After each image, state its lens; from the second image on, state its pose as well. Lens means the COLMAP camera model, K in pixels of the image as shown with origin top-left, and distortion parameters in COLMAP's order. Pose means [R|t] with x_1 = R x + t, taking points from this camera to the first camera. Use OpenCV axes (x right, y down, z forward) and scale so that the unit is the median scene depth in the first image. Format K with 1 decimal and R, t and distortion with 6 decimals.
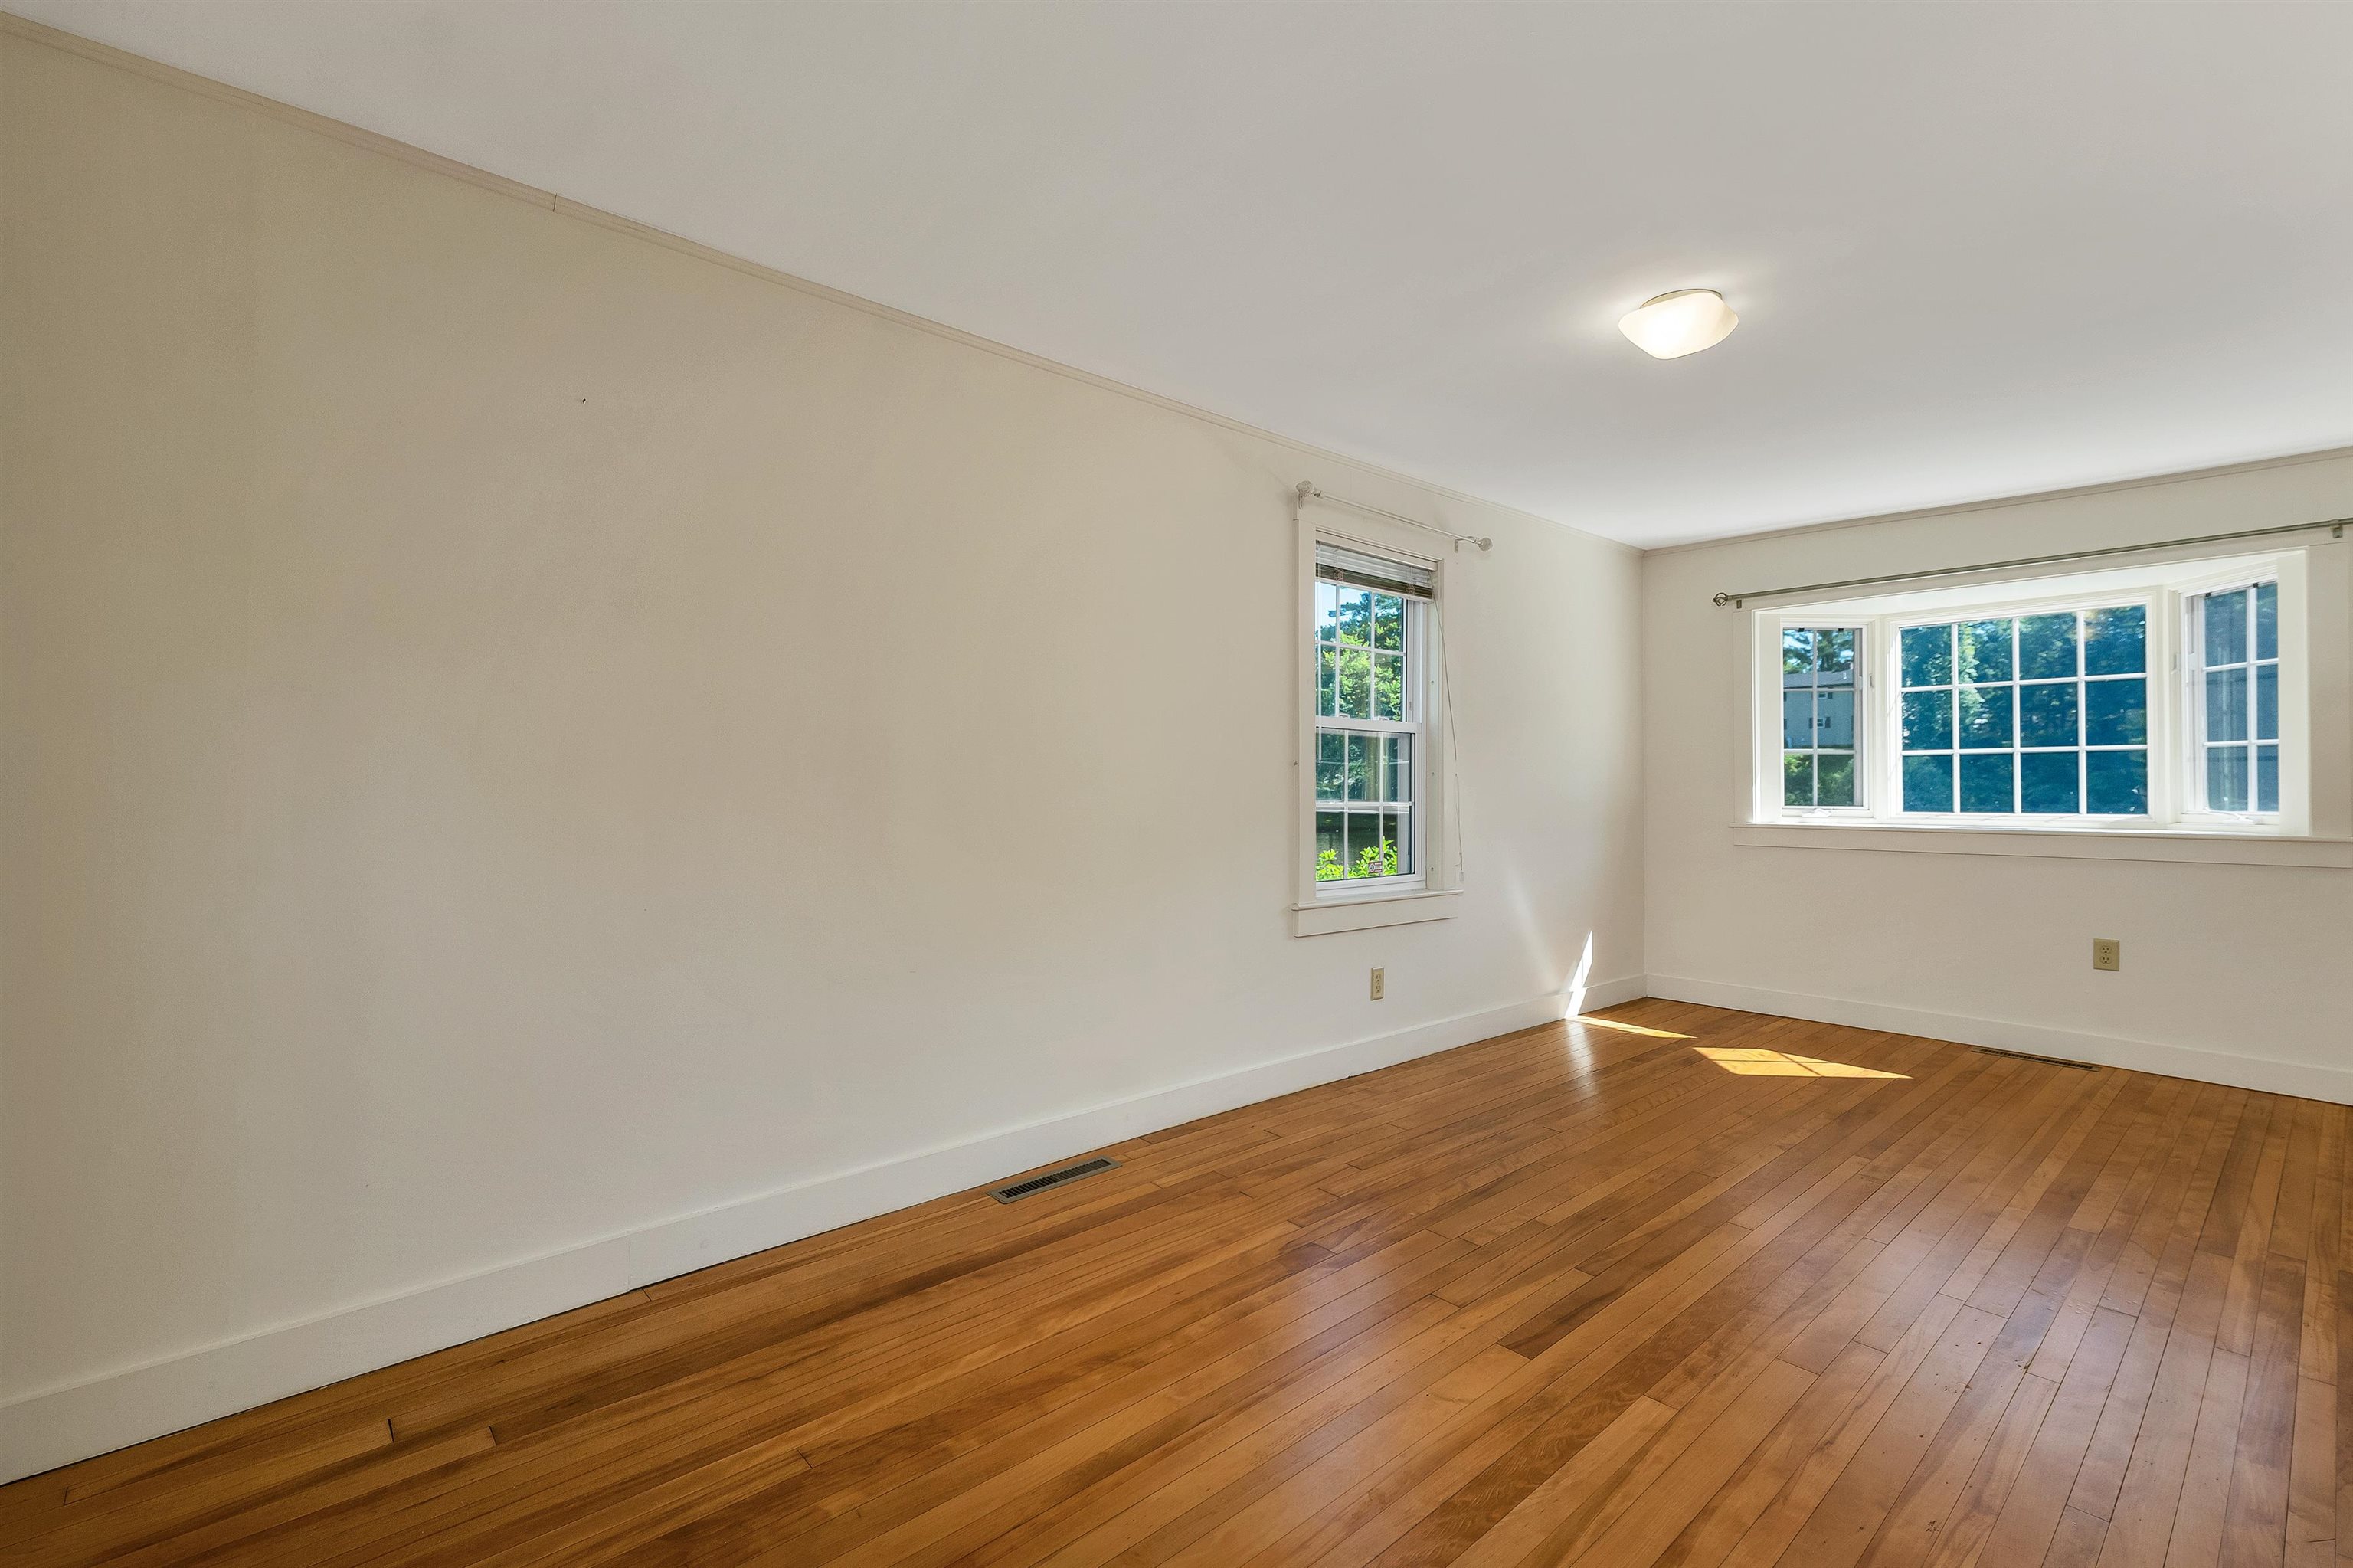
lens RADIAL K [[1052.2, 0, 1176.5], [0, 1052.2, 784.0], [0, 0, 1]] dist [-0.000229, -0.000569]
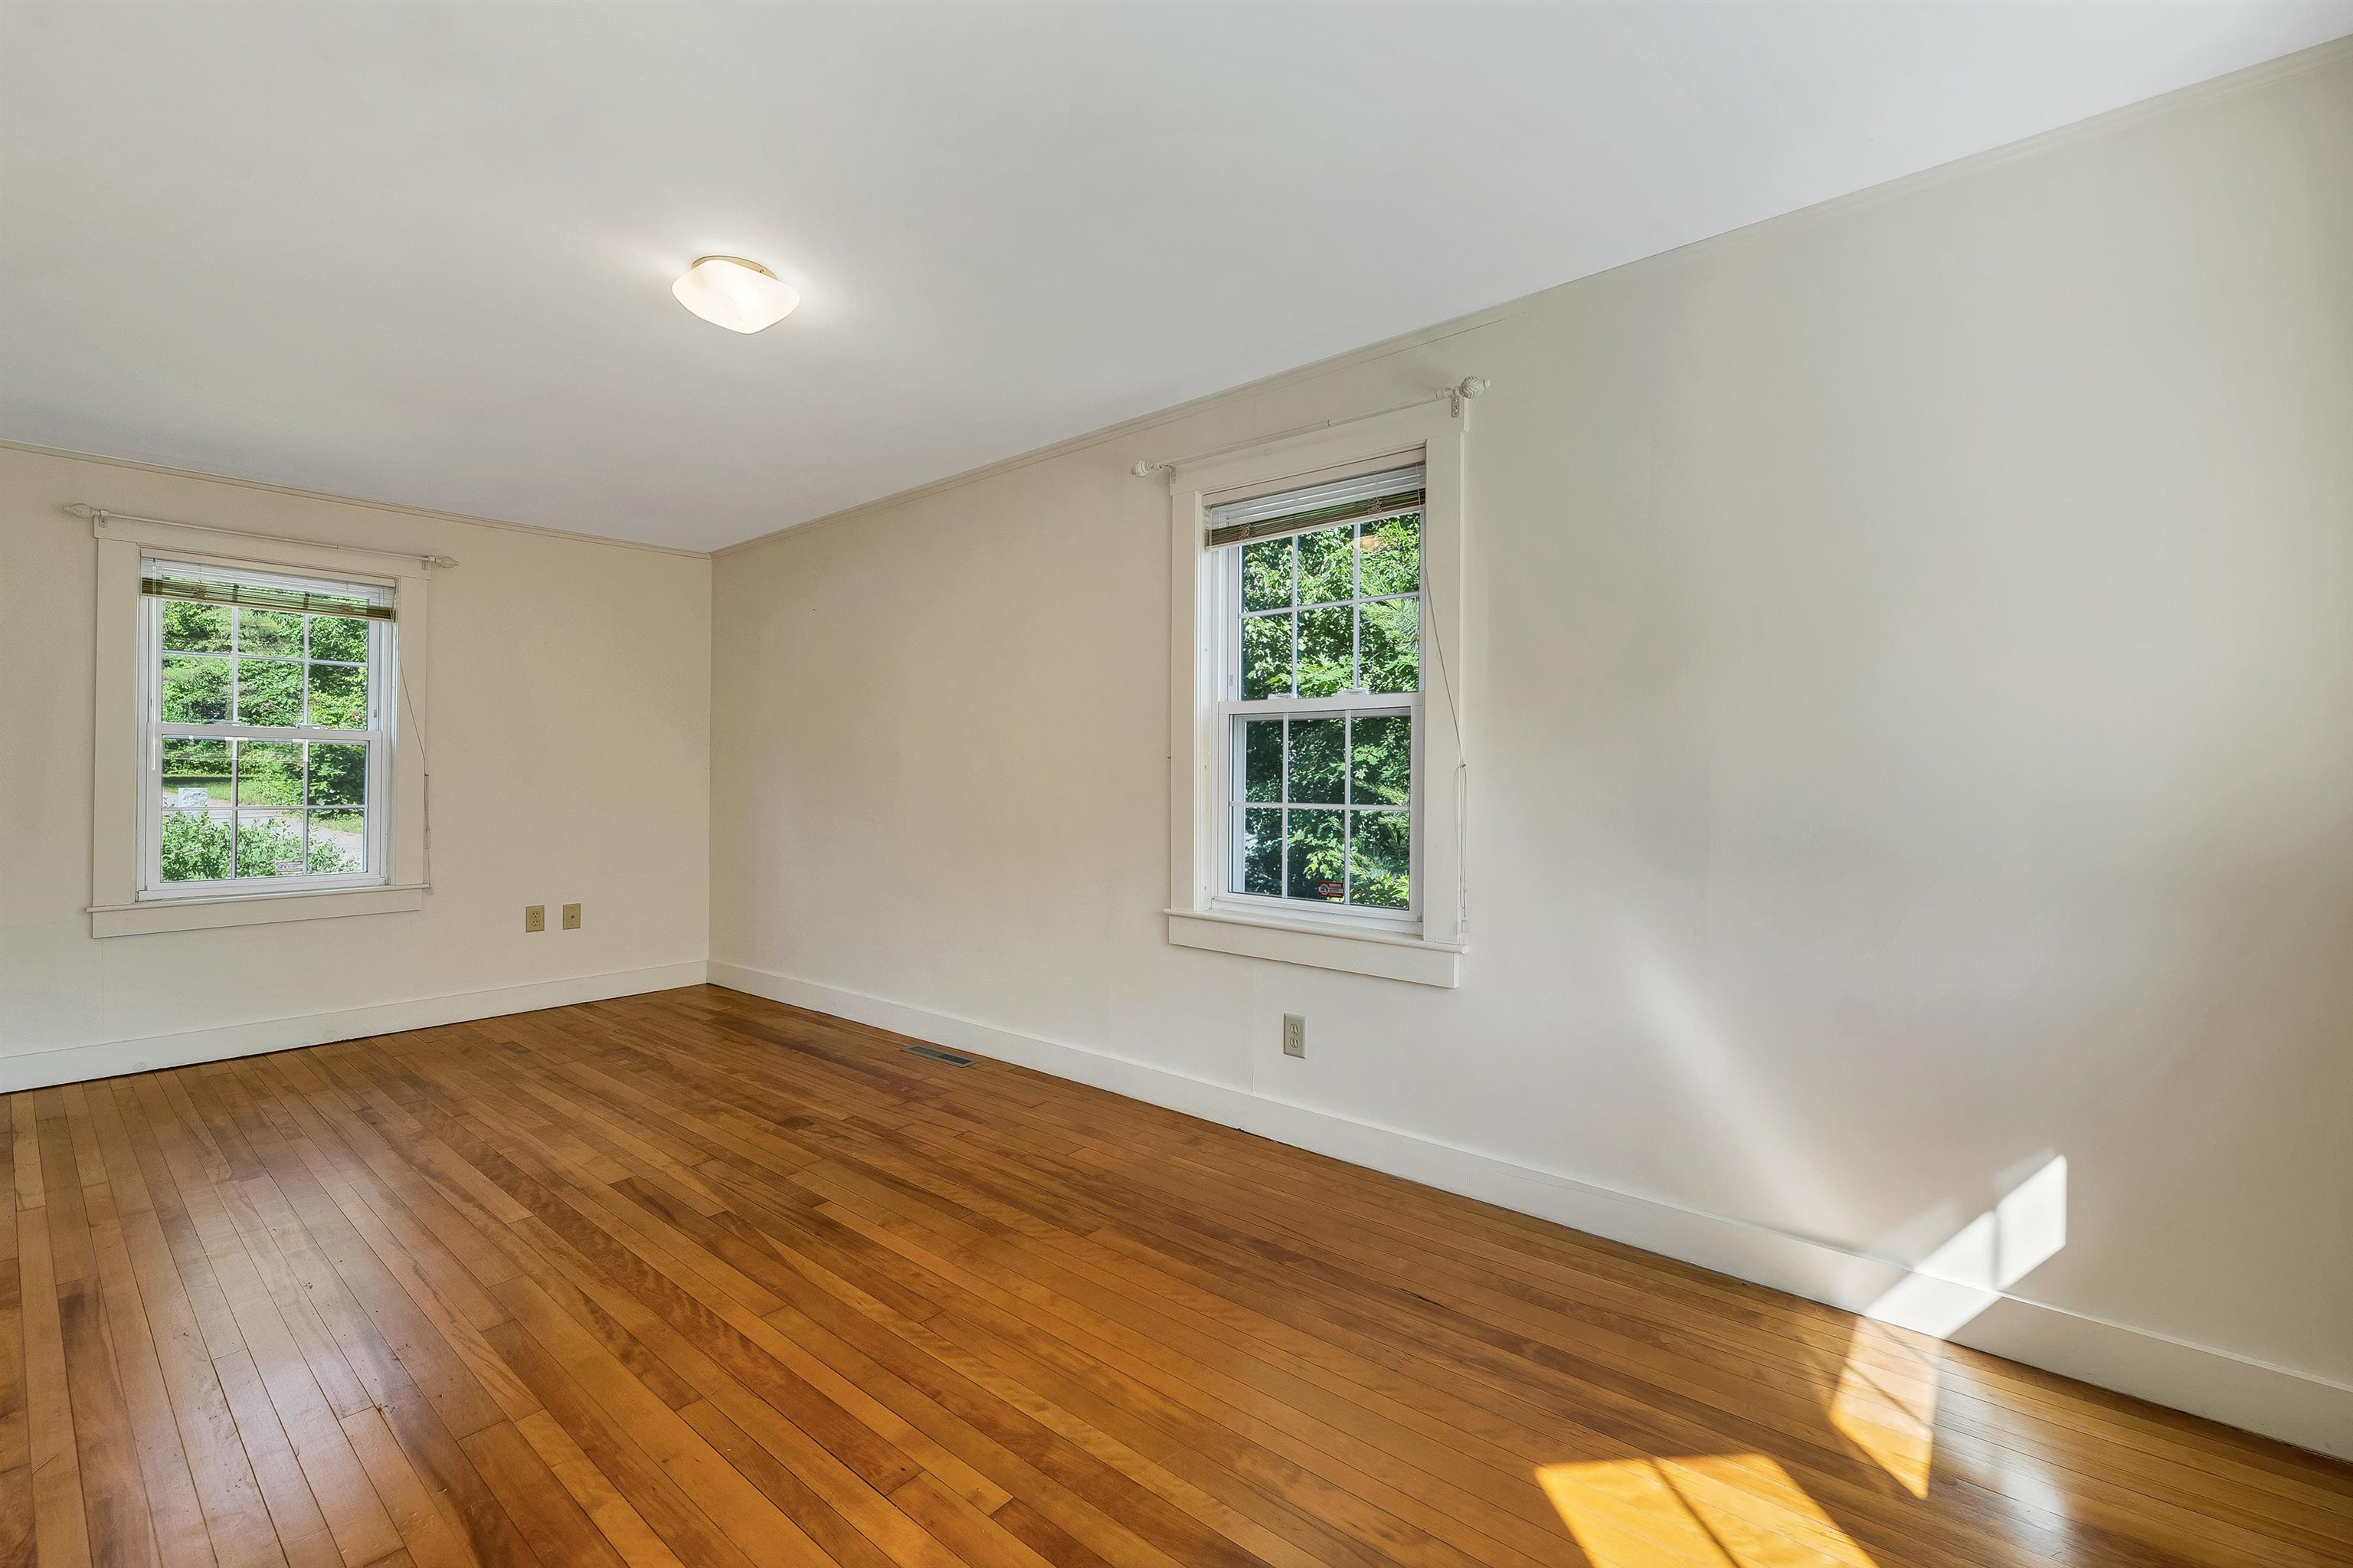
lens RADIAL K [[1002.6, 0, 1176.5], [0, 1002.6, 784.0], [0, 0, 1]] dist [-0.000826, 0.000326]
pose [[0.133220, 0.001626, -0.991085, 1.393085], [-0.003086, 0.999994, 0.001226, 0.003560], [0.991082, 0.002896, 0.133224, 1.238110]]
